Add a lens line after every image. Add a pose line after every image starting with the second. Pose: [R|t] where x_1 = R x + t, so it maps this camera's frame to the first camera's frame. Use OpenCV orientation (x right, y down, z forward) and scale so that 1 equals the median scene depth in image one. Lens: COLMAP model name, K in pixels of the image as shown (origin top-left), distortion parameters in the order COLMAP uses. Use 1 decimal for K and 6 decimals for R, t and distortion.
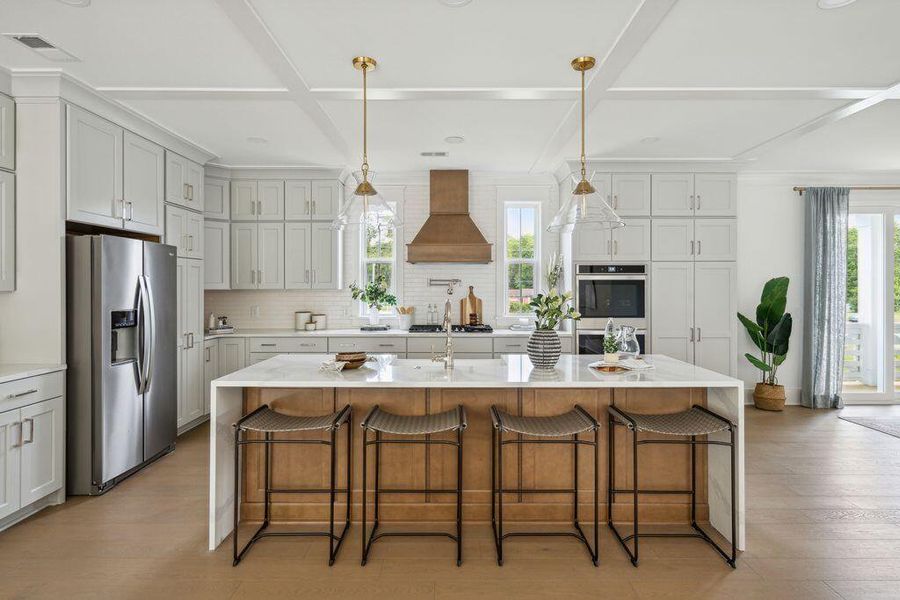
lens RADIAL K [[473.0, 0, 459.3], [0, 473.0, 284.9], [0, 0, 1]] dist [0.000601, 0.001575]
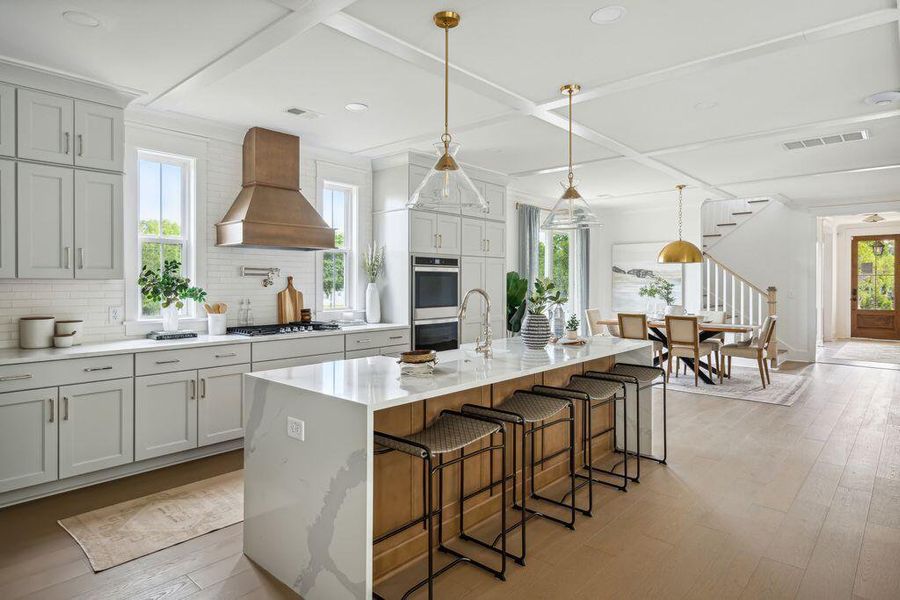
lens RADIAL K [[519.1, 0, 452.6], [0, 519.1, 285.8], [0, 0, 1]] dist [0.003329, 0.001617]
pose [[0.659326, -0.004450, 0.751844, -0.511095], [-0.005188, 0.999932, 0.010467, 0.008686], [-0.751839, -0.010802, 0.659258, 0.198650]]
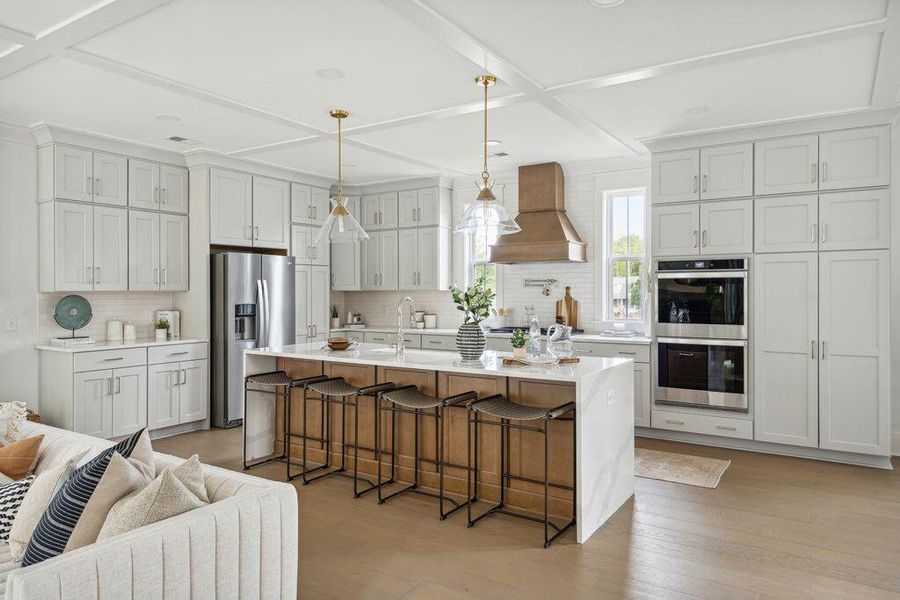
lens RADIAL K [[598.5, 0, 446.2], [0, 598.5, 295.6], [0, 0, 1]] dist [-0.004329, -0.000246]
pose [[0.832925, 0.002588, -0.553380, 0.511724], [0.004806, 0.999918, 0.011911, 0.005550], [0.553365, -0.012581, 0.832844, -0.107492]]
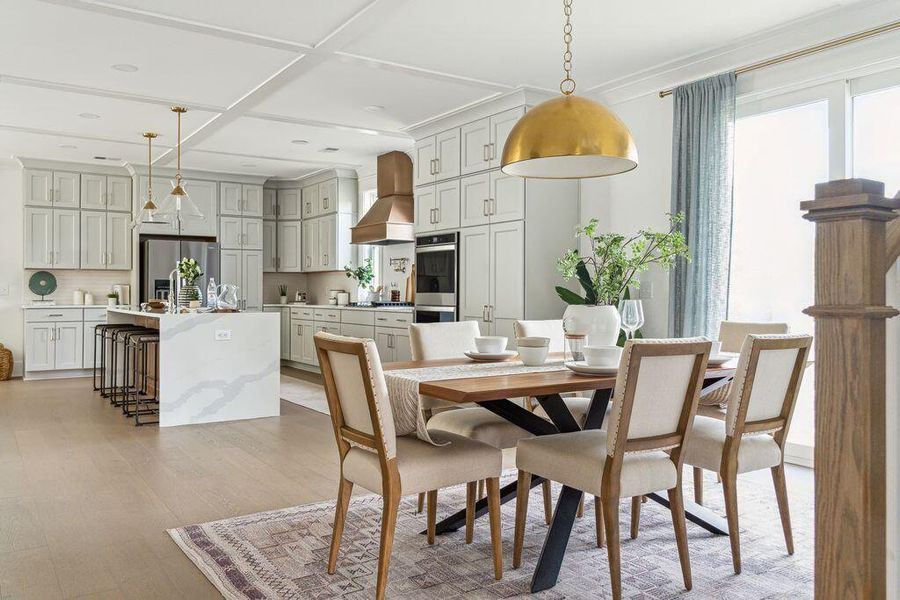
lens RADIAL K [[731.7, 0, 450.2], [0, 731.7, 298.3], [0, 0, 1]] dist [-0.005698, -0.005648]
pose [[0.548807, 0.007299, -0.835917, 1.469124], [0.002610, 0.999942, 0.010445, 0.063506], [0.835945, -0.007914, 0.548757, 0.236897]]
